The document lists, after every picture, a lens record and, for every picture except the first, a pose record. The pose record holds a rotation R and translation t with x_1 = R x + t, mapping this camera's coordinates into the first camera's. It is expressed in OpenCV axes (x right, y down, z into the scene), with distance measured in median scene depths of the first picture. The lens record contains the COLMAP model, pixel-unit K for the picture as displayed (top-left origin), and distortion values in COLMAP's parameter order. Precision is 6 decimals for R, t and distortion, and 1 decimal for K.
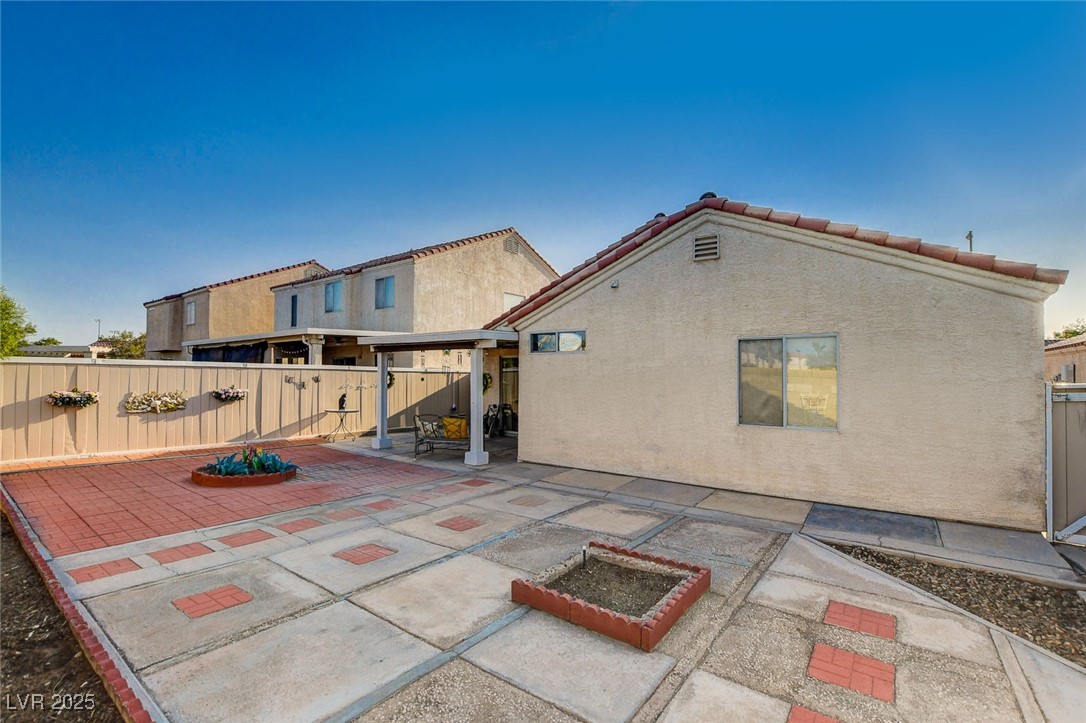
lens RADIAL K [[481.1, 0, 539.7], [0, 481.1, 359.0], [0, 0, 1]] dist [-0.025938, -0.000399]
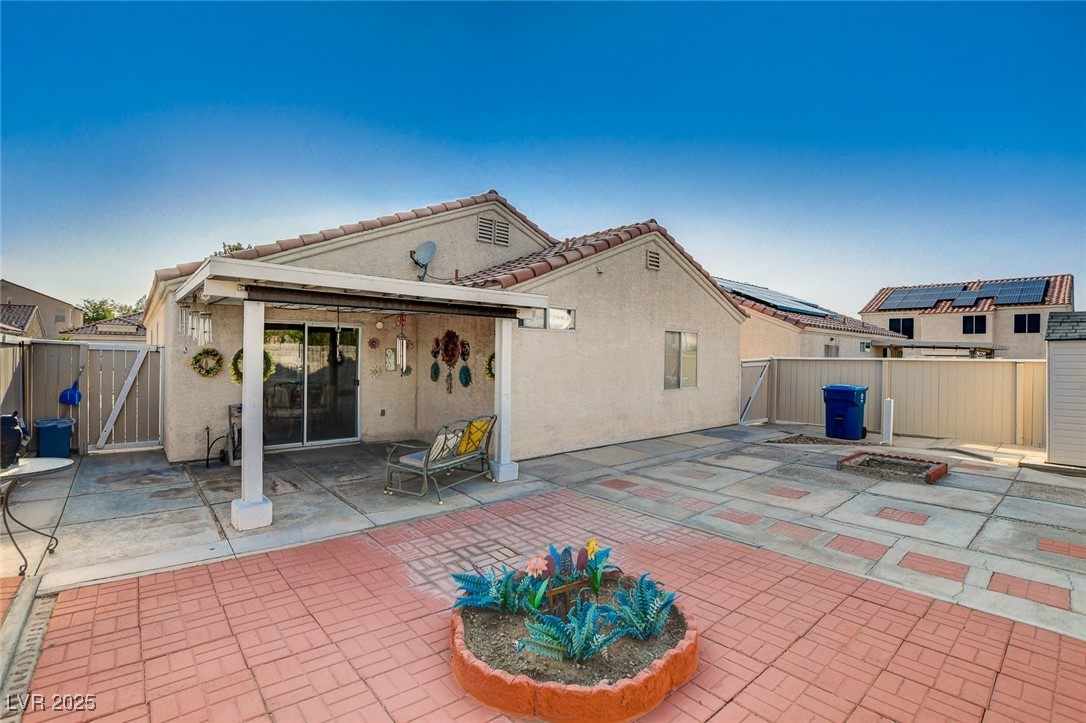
lens RADIAL K [[481.1, 0, 539.7], [0, 481.1, 359.0], [0, 0, 1]] dist [-0.025938, -0.000399]
pose [[0.225786, -0.012306, 0.974099, -1.077317], [-0.044111, 0.998765, 0.022842, 0.026743], [-0.973178, -0.048126, 0.224964, 1.041037]]
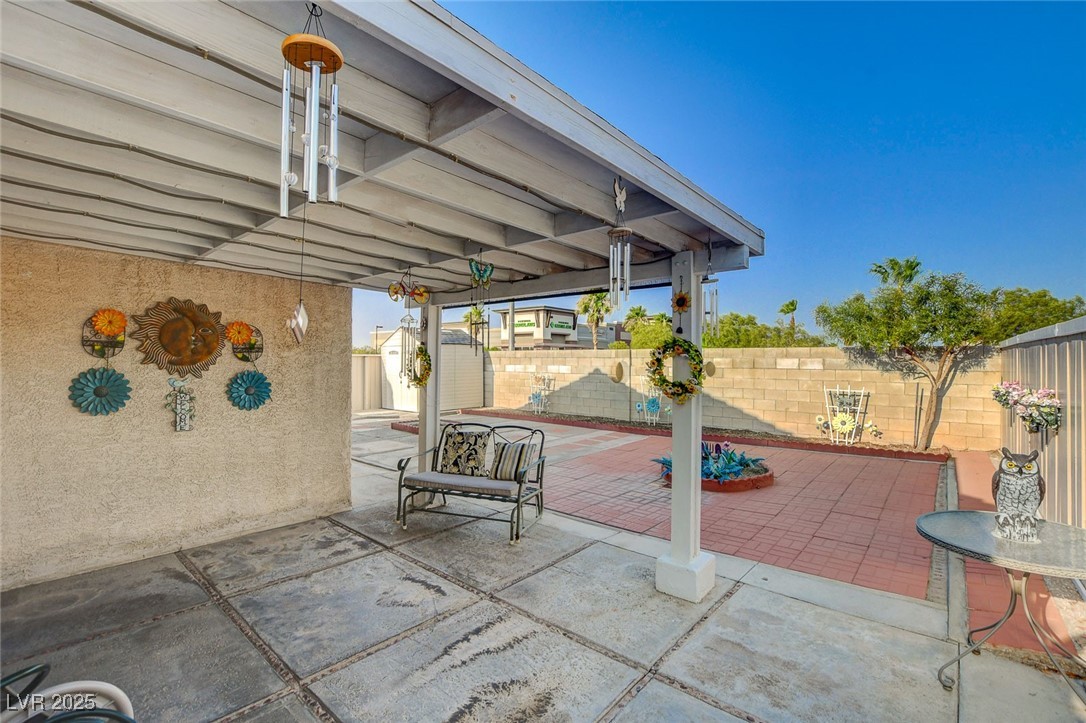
lens RADIAL K [[481.1, 0, 539.7], [0, 481.1, 359.0], [0, 0, 1]] dist [-0.025938, -0.000399]
pose [[-0.995796, -0.012614, 0.090728, -0.421297], [-0.015837, 0.999266, -0.034894, 0.077900], [-0.090221, -0.036184, -0.995264, 2.066772]]
